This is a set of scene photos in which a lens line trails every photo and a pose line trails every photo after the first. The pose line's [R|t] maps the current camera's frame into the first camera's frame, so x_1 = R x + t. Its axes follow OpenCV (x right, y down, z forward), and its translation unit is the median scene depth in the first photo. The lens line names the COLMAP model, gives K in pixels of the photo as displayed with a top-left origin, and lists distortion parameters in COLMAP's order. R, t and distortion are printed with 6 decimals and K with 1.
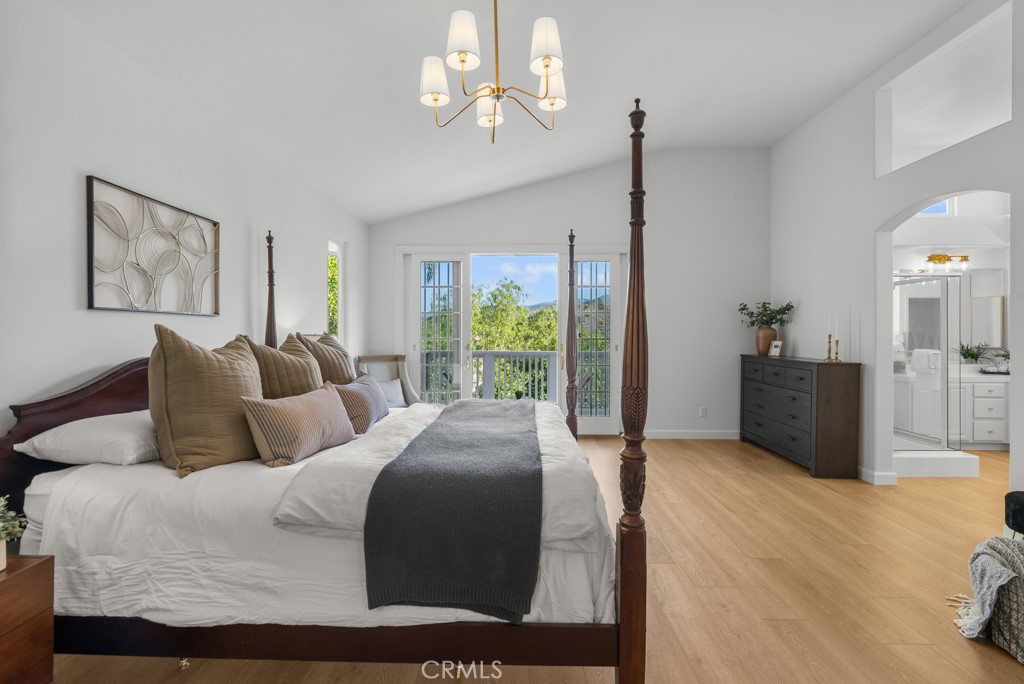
lens RADIAL K [[462.3, 0, 505.8], [0, 462.3, 336.1], [0, 0, 1]] dist [-0.003360, 0.000499]
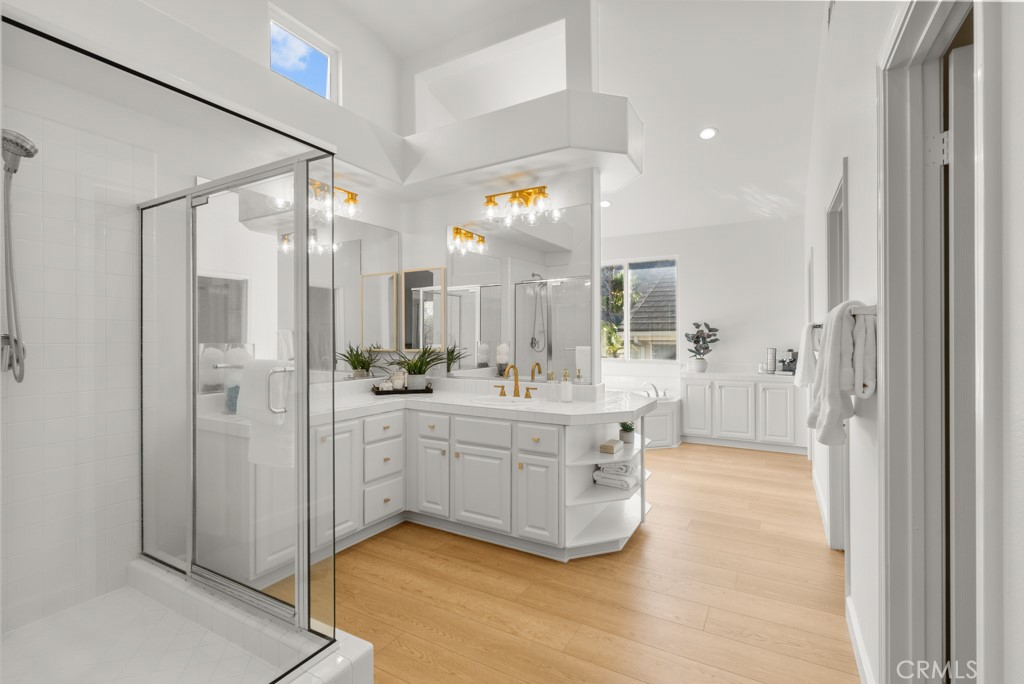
lens RADIAL K [[462.3, 0, 510.0], [0, 462.3, 338.8], [0, 0, 1]] dist [-0.003360, 0.000499]
pose [[0.461703, 0.001821, 0.887033, 0.536040], [0.004999, 0.999977, -0.004655, 0.011653], [-0.887021, 0.006583, 0.461683, 0.521624]]
